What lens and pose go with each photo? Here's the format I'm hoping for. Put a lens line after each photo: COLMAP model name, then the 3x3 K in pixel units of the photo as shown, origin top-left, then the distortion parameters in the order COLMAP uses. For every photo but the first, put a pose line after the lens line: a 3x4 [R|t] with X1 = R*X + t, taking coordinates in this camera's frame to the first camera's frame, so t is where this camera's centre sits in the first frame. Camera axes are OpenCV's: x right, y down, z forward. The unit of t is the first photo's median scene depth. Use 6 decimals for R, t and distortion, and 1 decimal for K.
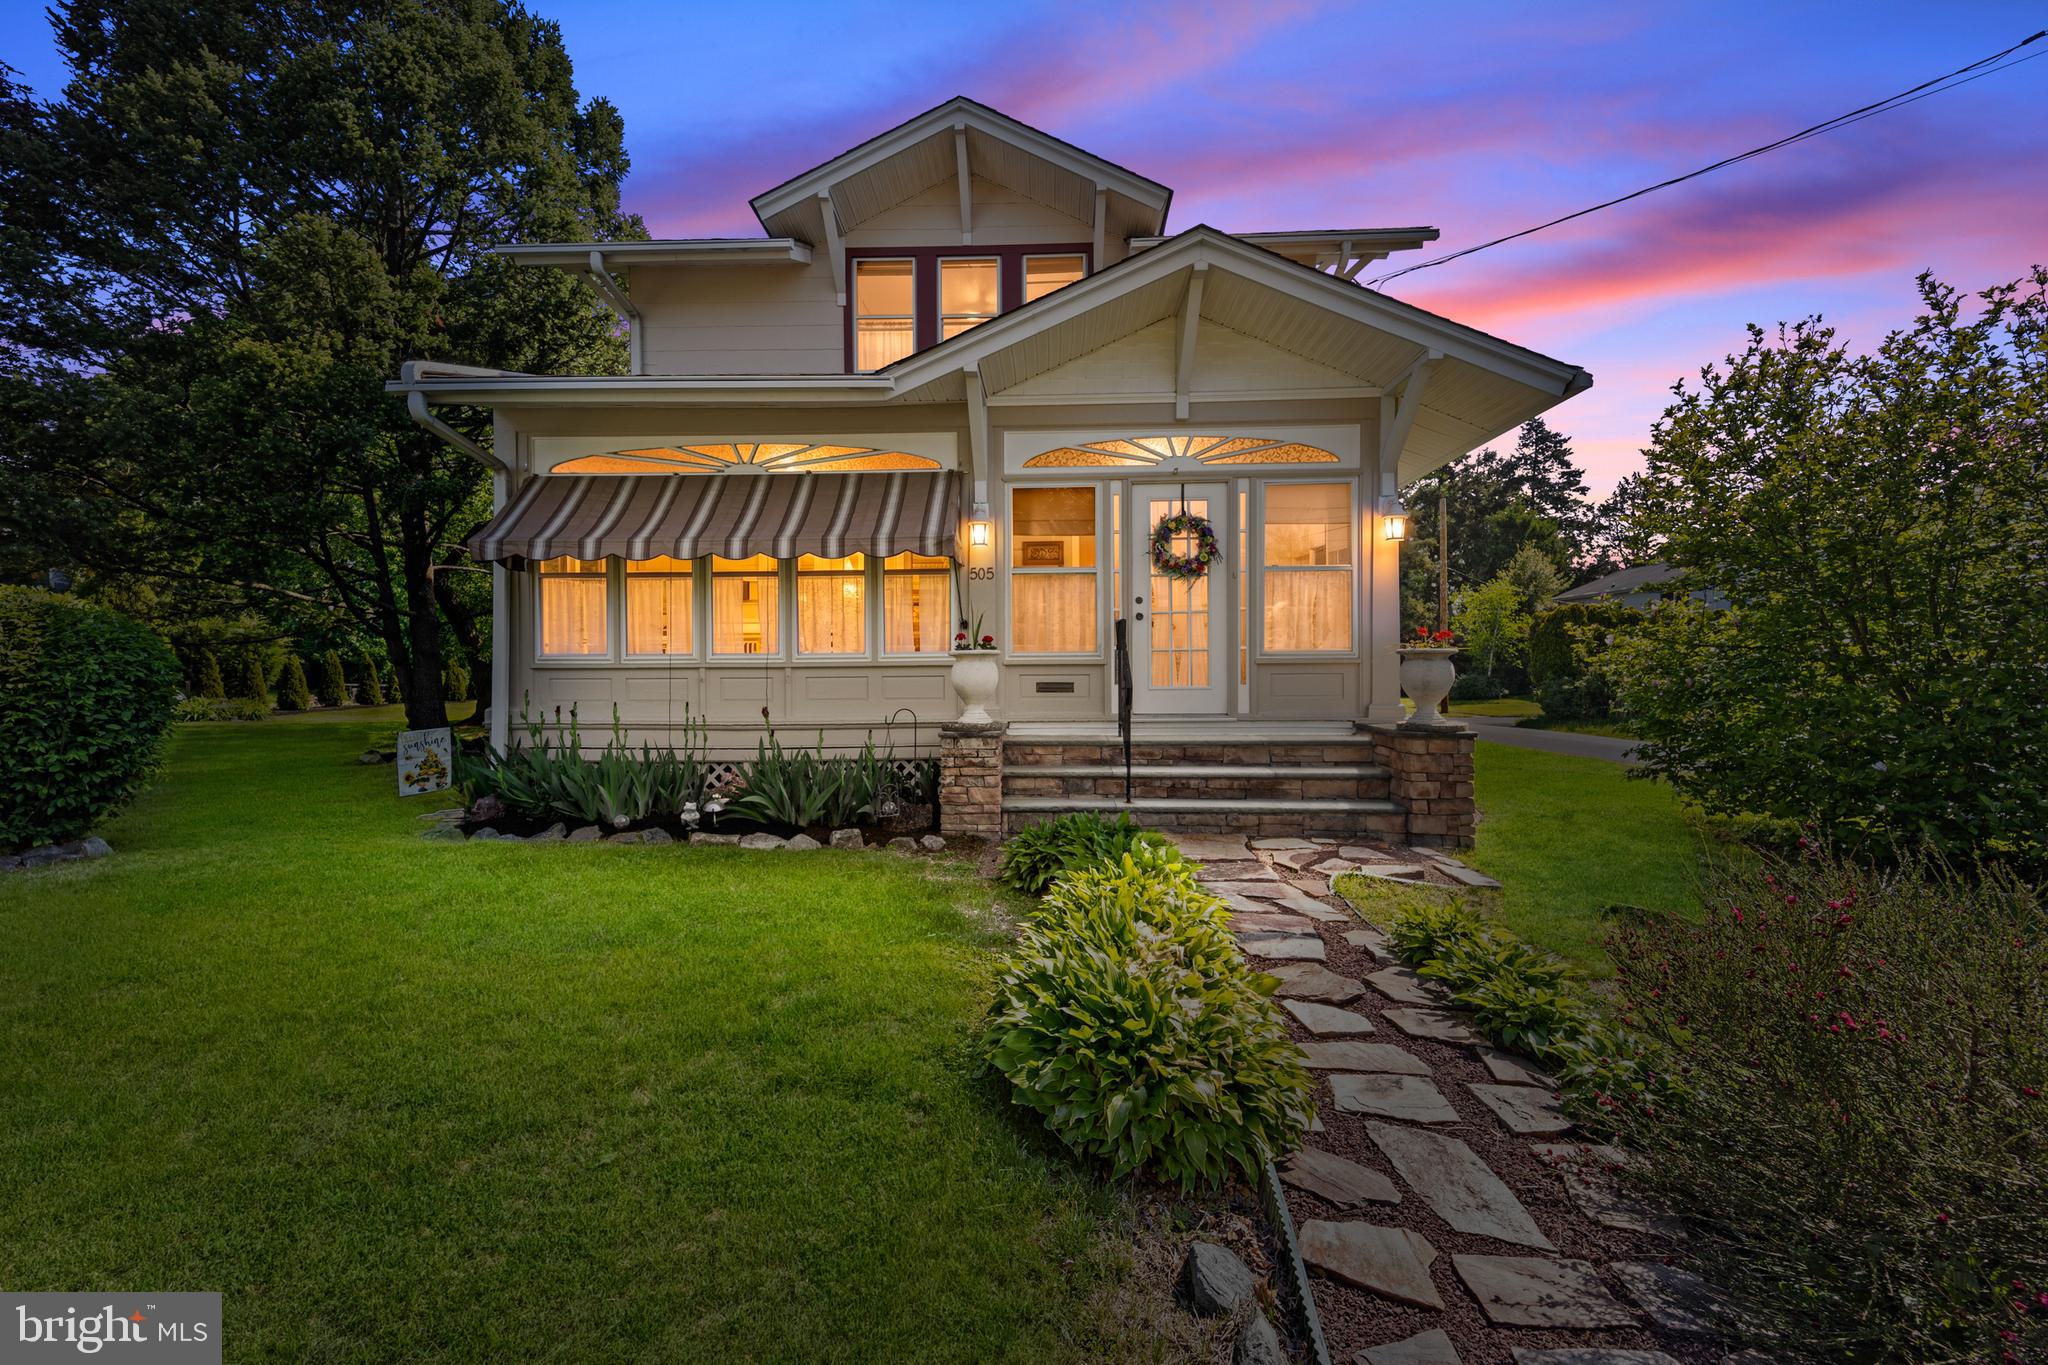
lens RADIAL K [[817.0, 0, 1030.0], [0, 817.0, 694.4], [0, 0, 1]] dist [0.022040, -0.004866]
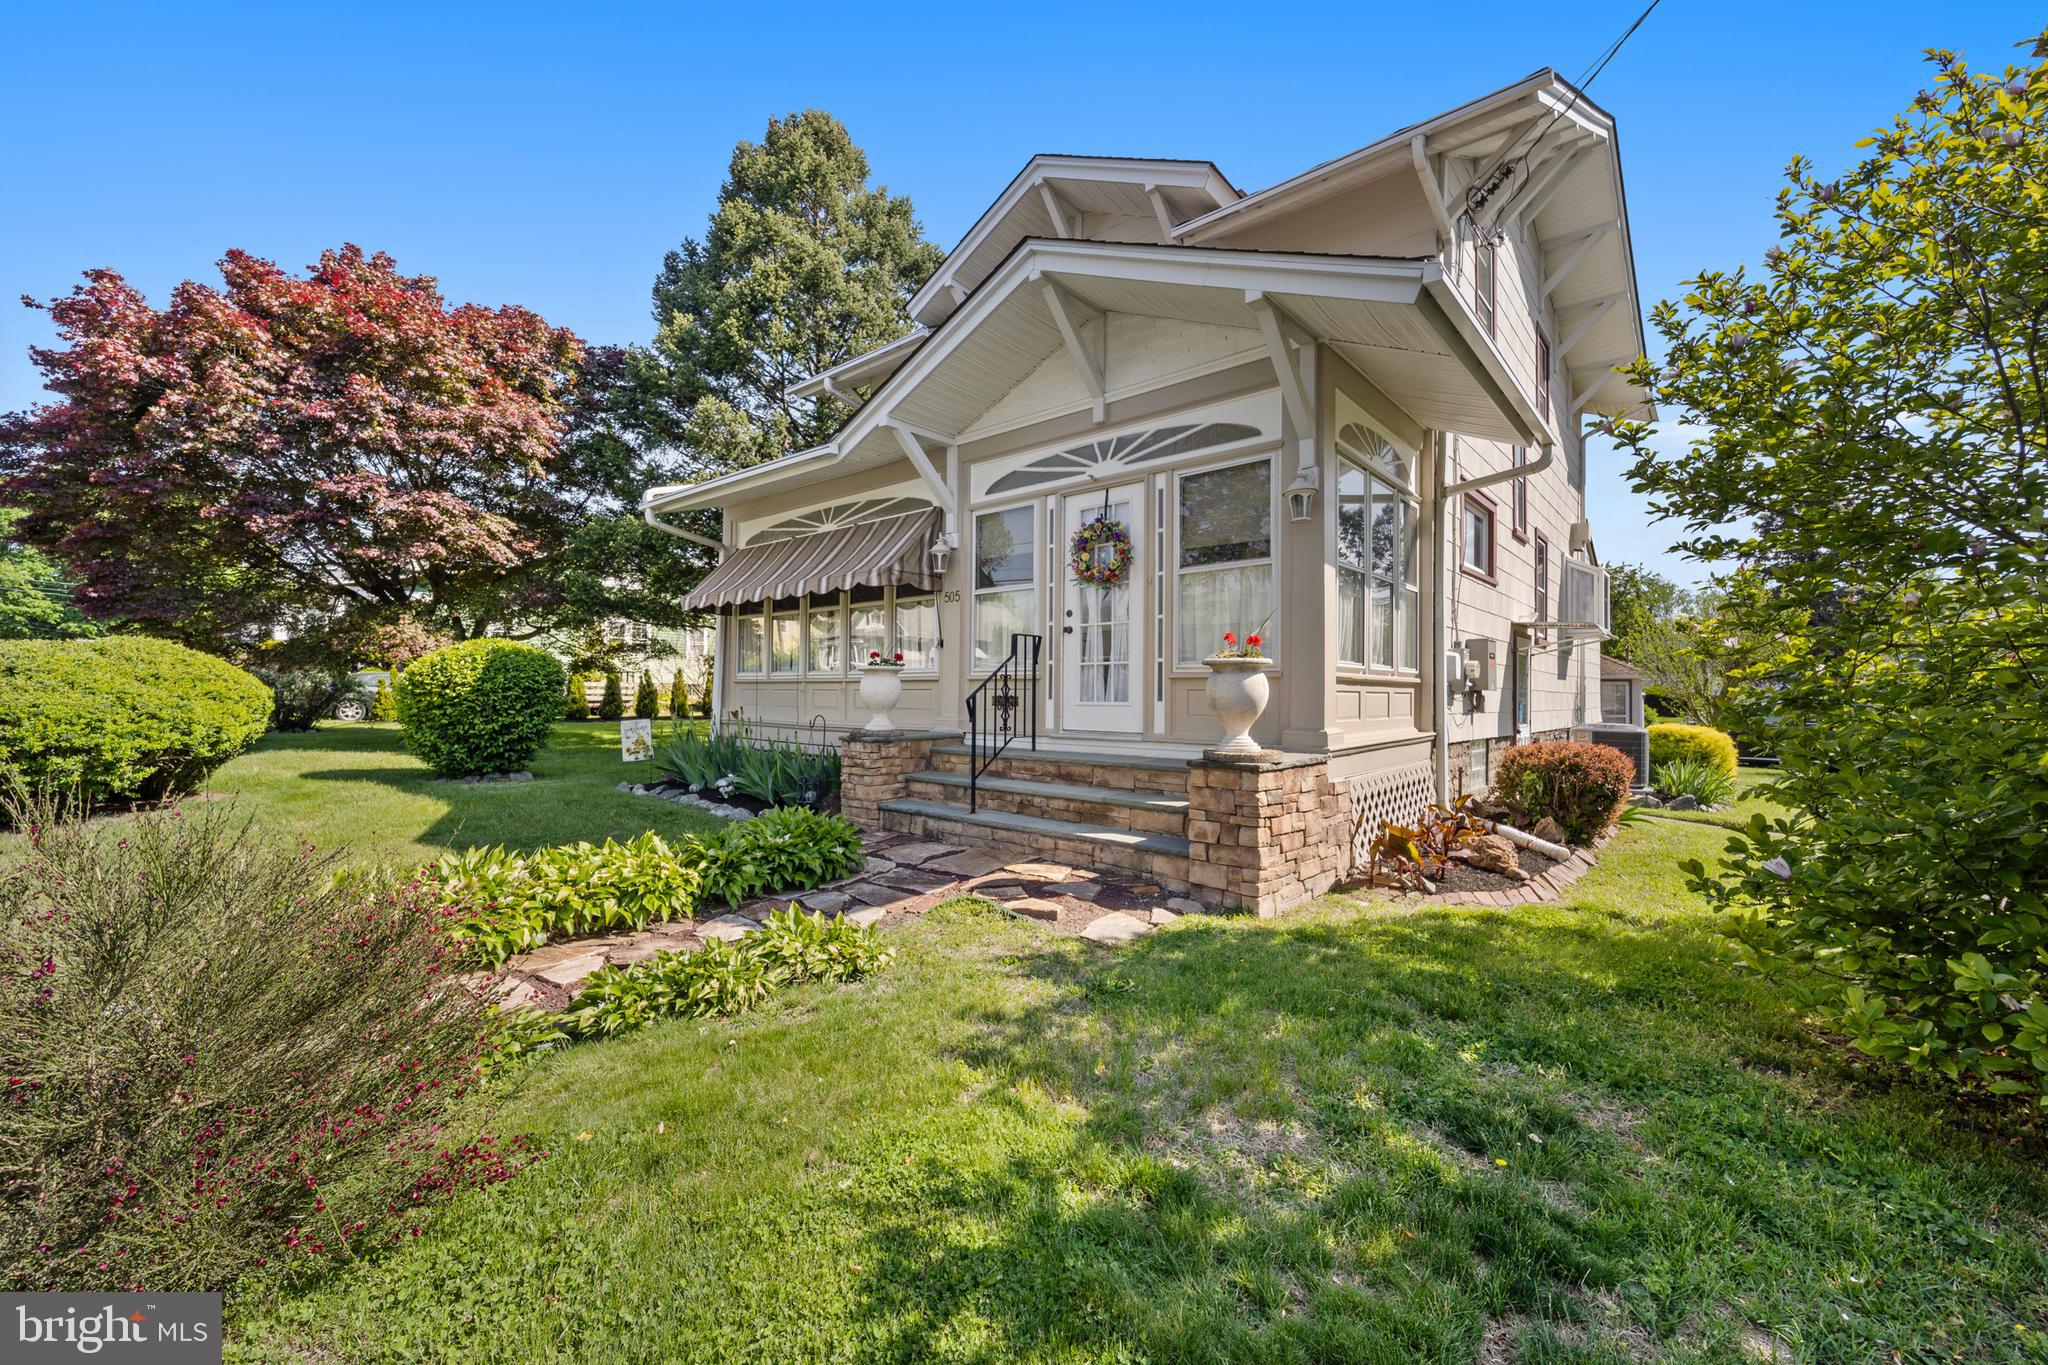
lens RADIAL K [[817.0, 0, 1030.0], [0, 817.0, 694.4], [0, 0, 1]] dist [0.022040, -0.004866]
pose [[0.776938, 0.010904, -0.629482, 0.819494], [-0.027140, 0.999501, -0.016183, -0.001536], [0.628992, 0.029657, 0.776846, 0.244586]]
